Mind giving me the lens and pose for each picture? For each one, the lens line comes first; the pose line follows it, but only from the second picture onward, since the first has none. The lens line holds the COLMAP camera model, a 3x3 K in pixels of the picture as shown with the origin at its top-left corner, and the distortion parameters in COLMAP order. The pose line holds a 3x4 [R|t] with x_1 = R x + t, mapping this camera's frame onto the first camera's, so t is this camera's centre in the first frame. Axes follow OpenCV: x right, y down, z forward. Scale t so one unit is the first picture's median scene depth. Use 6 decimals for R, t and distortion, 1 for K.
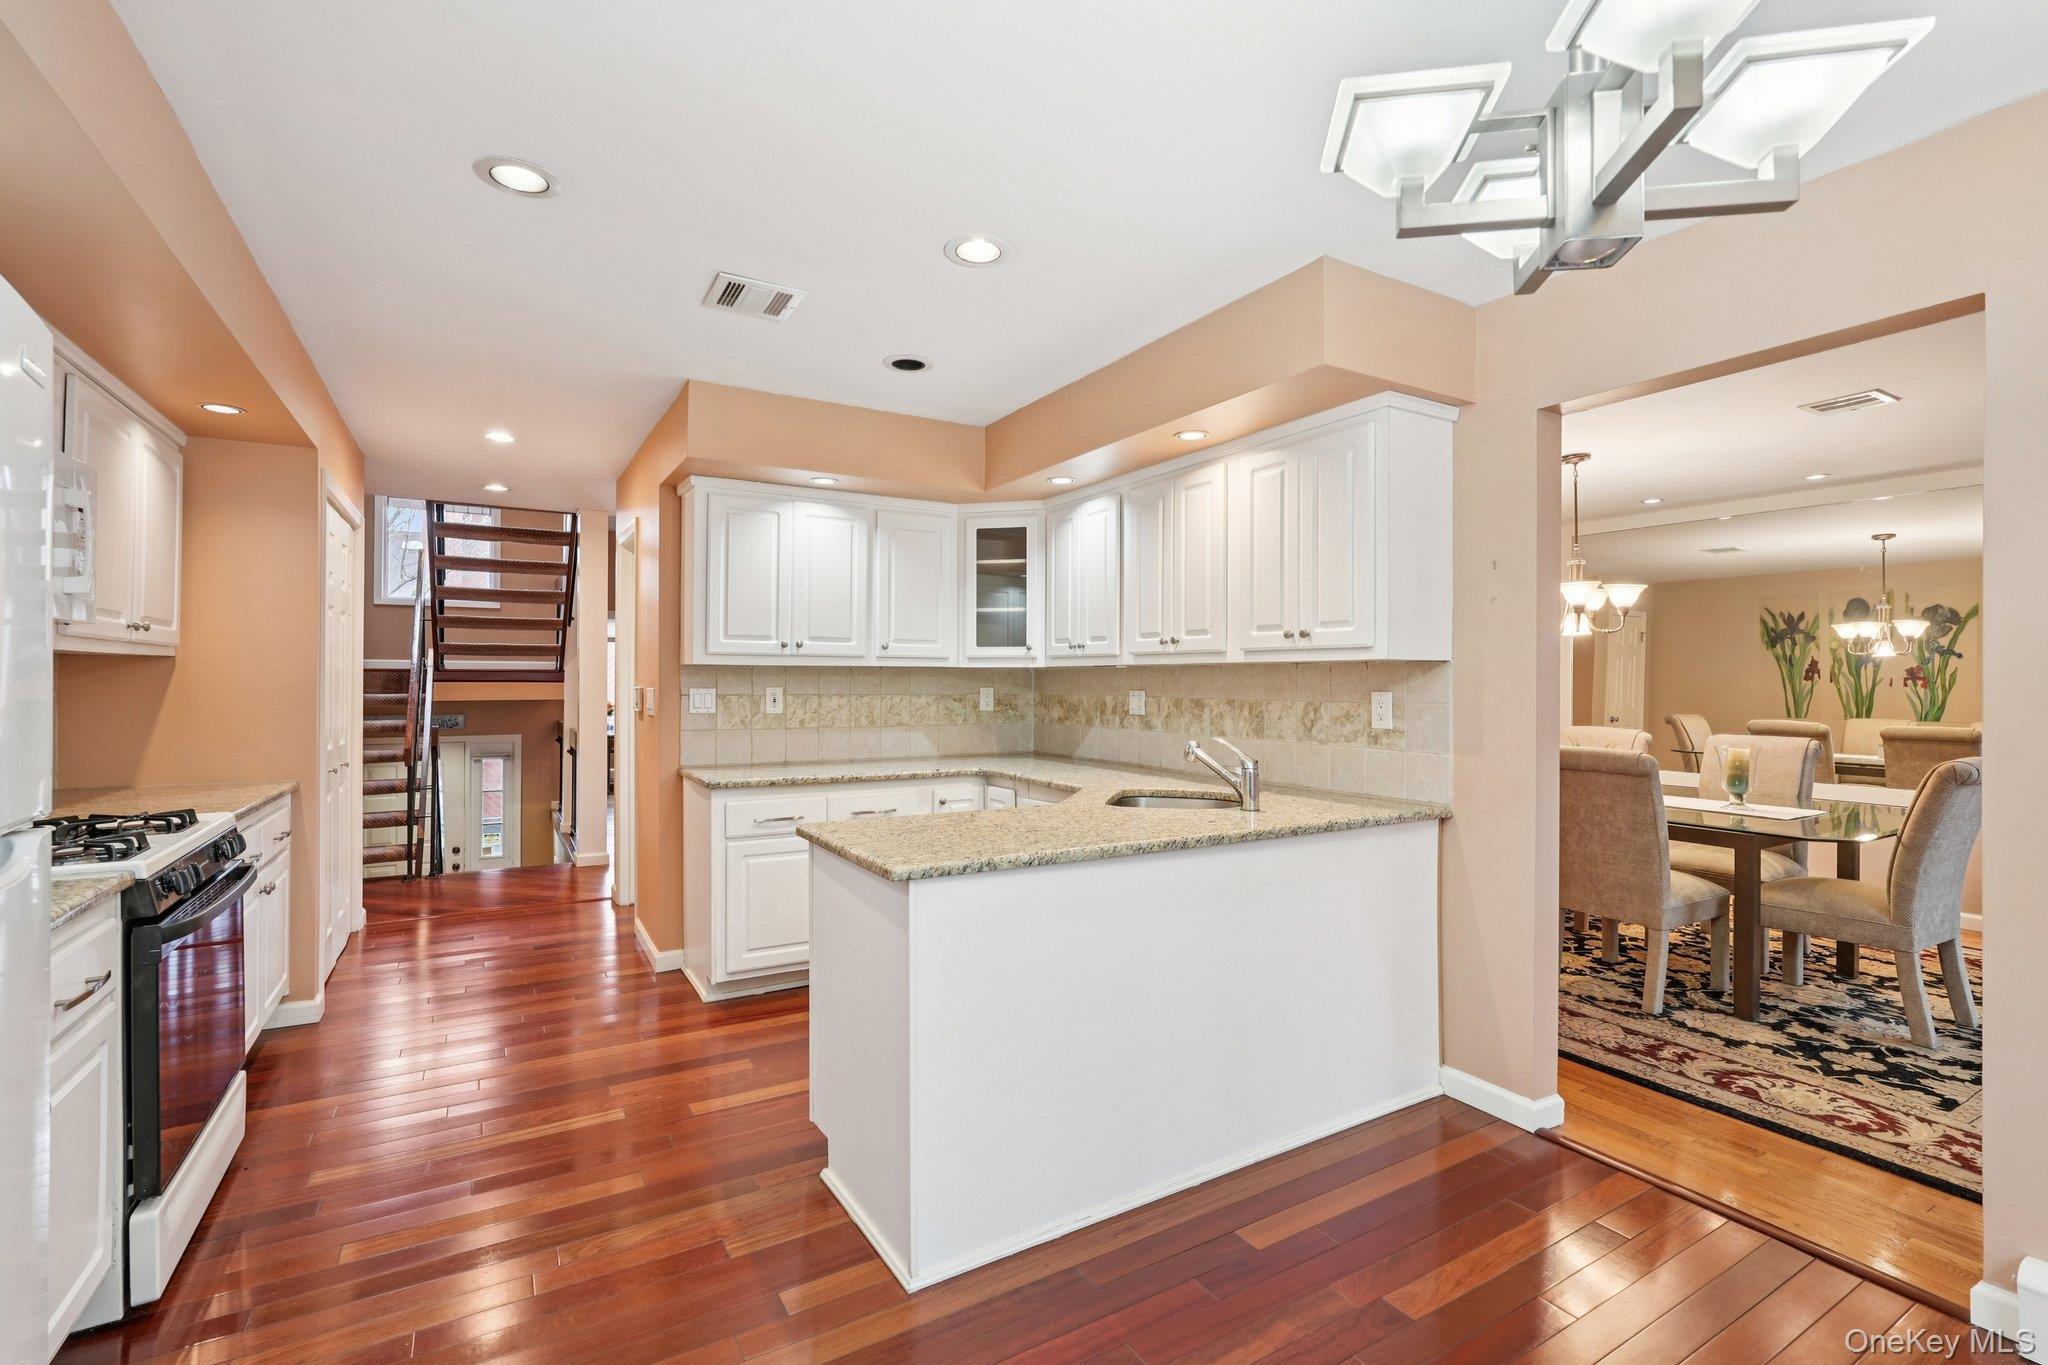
lens RADIAL K [[912.0, 0, 1014.9], [0, 912.0, 680.6], [0, 0, 1]] dist [-0.014896, 0.006512]
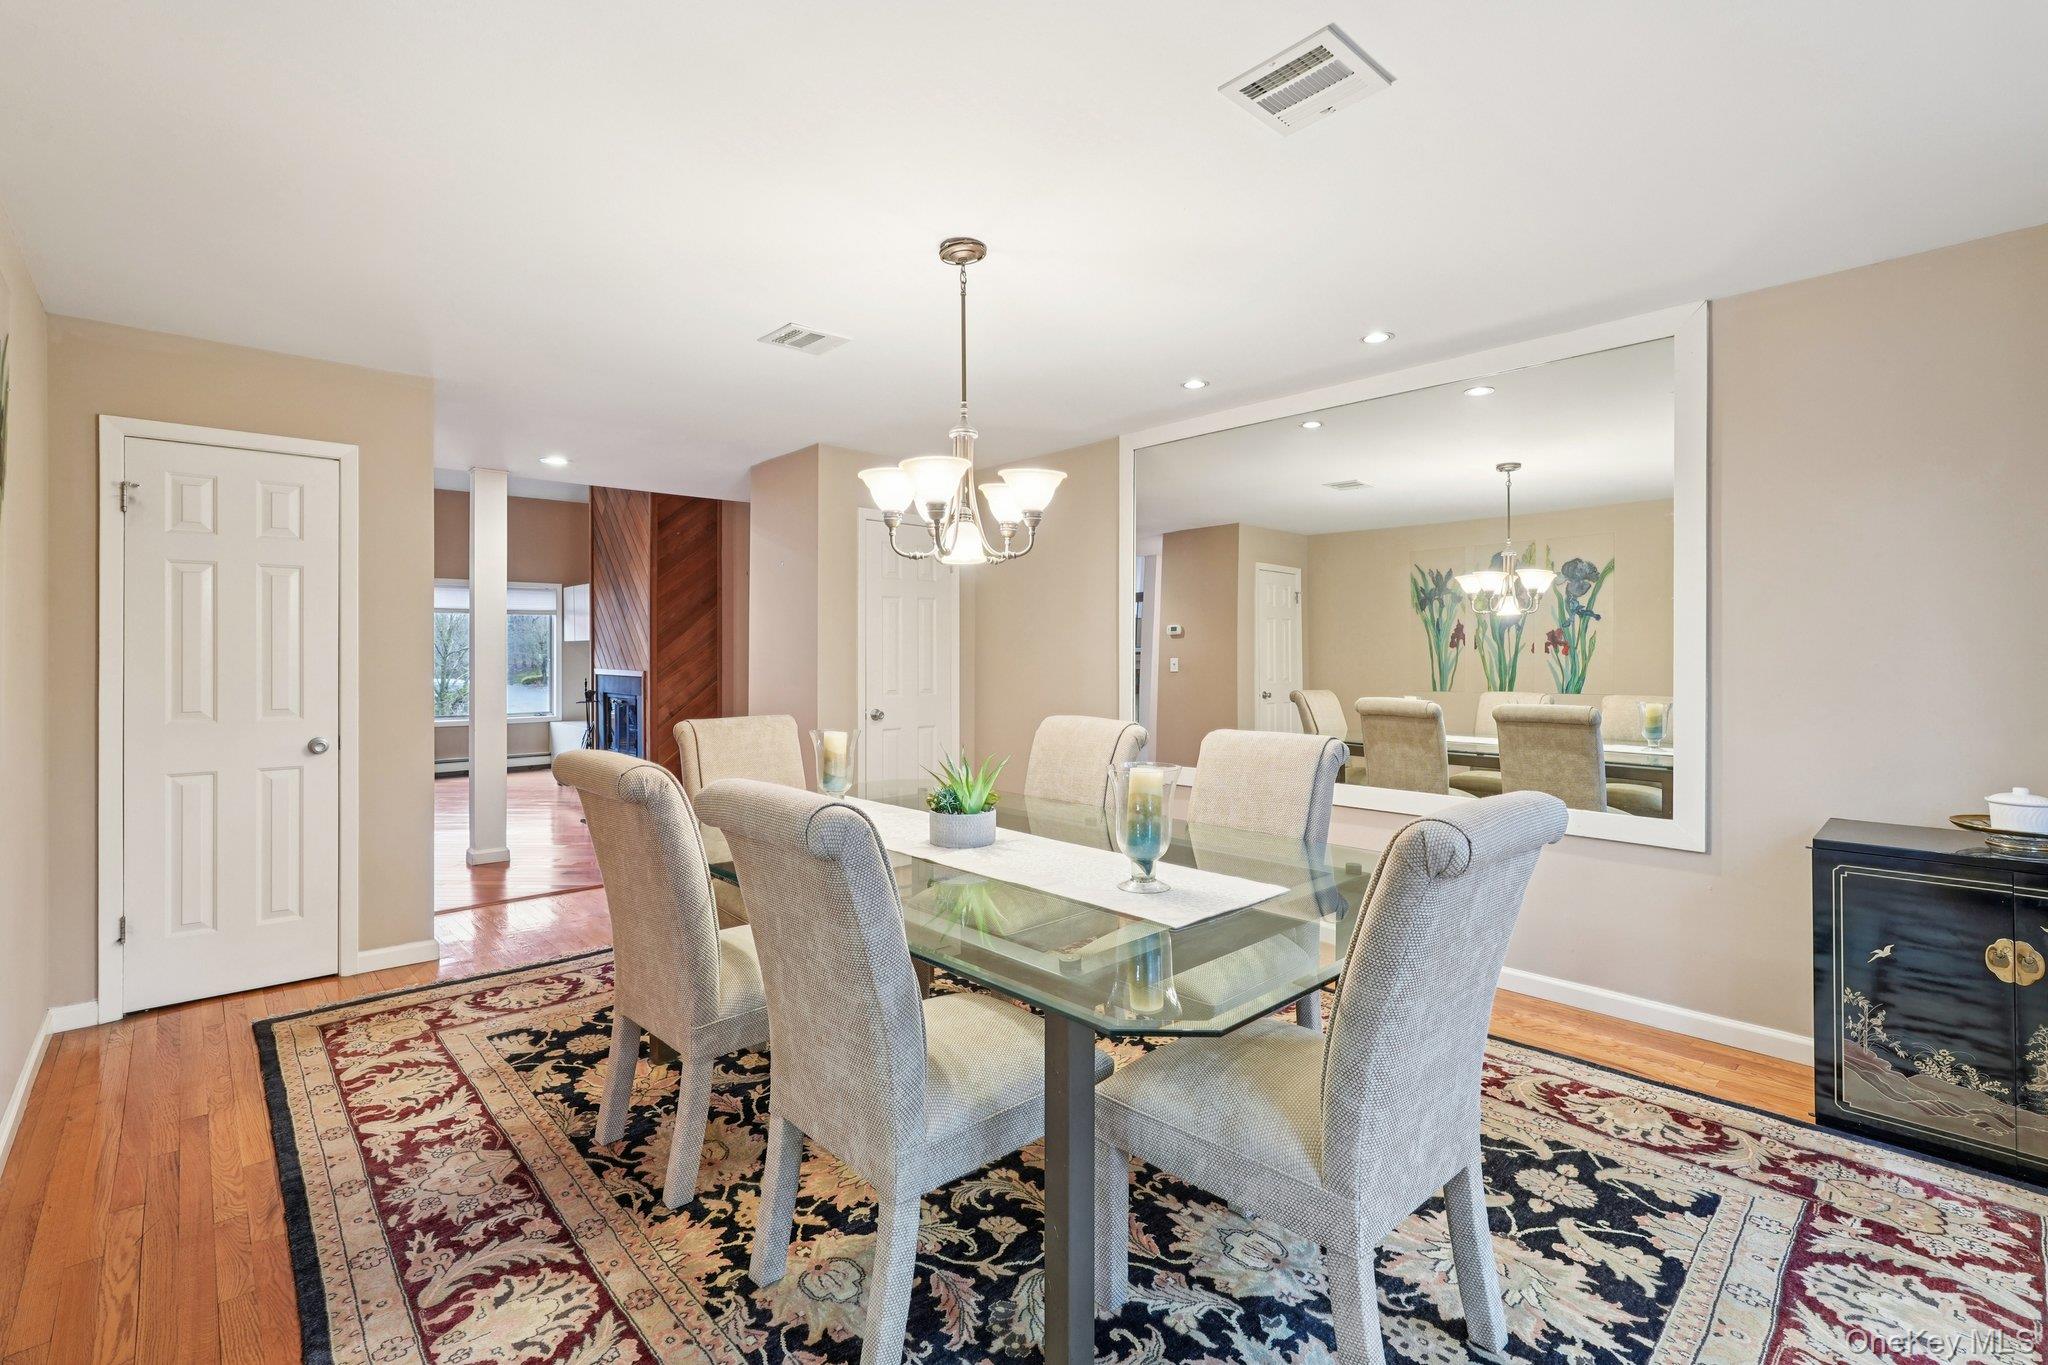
lens RADIAL K [[912.0, 0, 1018.0], [0, 912.0, 669.1], [0, 0, 1]] dist [-0.014896, 0.006512]
pose [[0.978267, -0.012435, 0.206975, 0.674490], [0.009997, 0.999868, 0.012818, 0.011315], [-0.207107, -0.010470, 0.978262, 0.552182]]
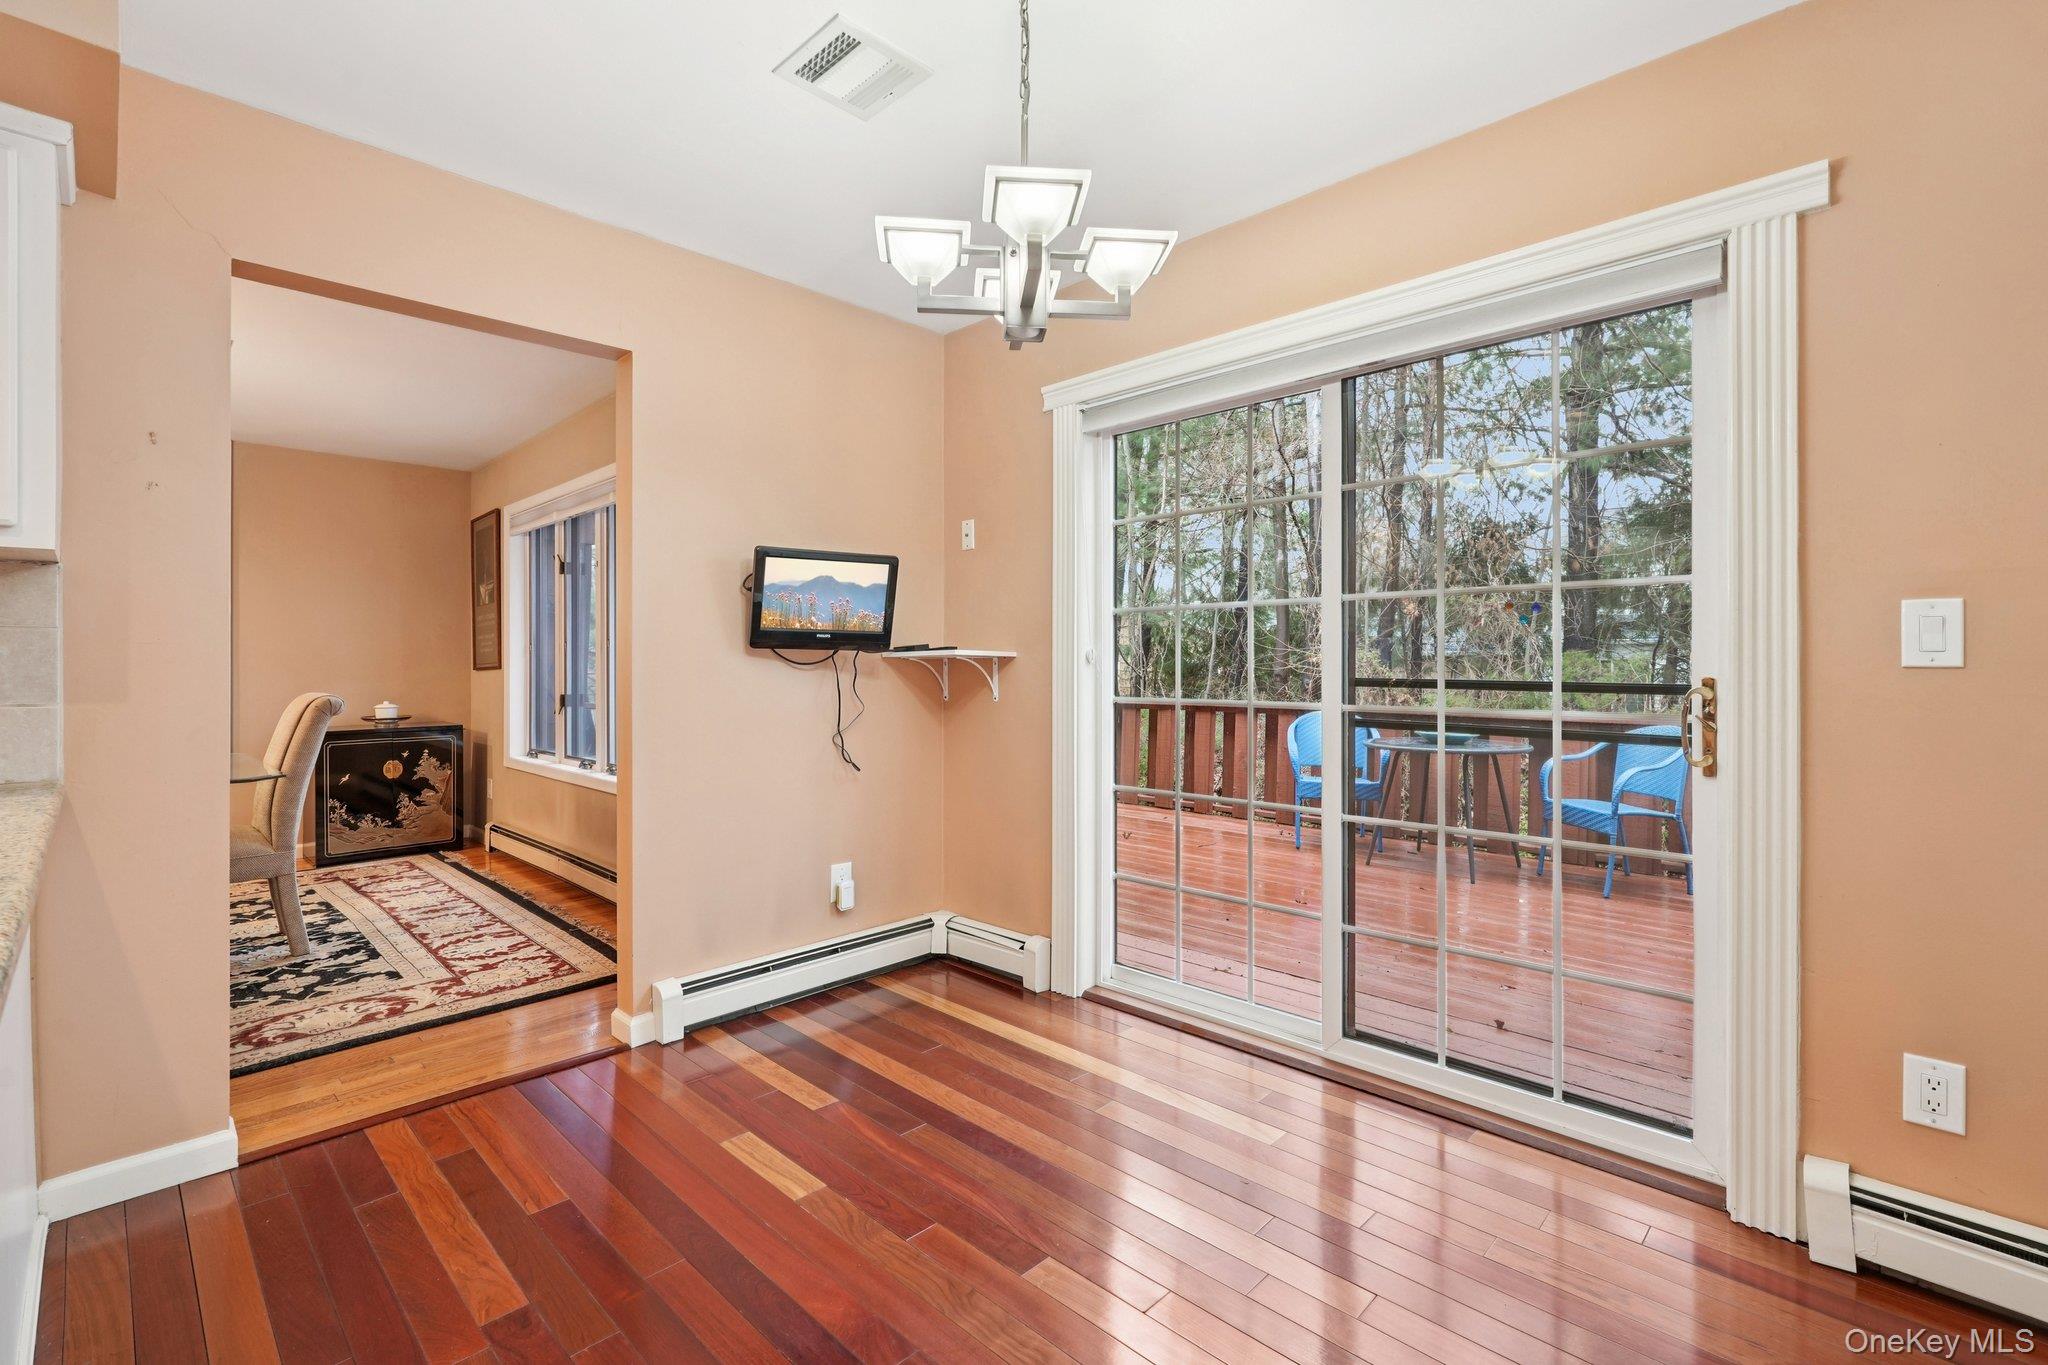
lens RADIAL K [[912.0, 0, 1032.1], [0, 912.0, 669.1], [0, 0, 1]] dist [-0.014896, 0.006512]
pose [[-0.270849, -0.008215, 0.962587, -0.272625], [0.002511, 0.999954, 0.009240, 0.040196], [-0.962619, 0.004919, -0.270816, 0.387648]]
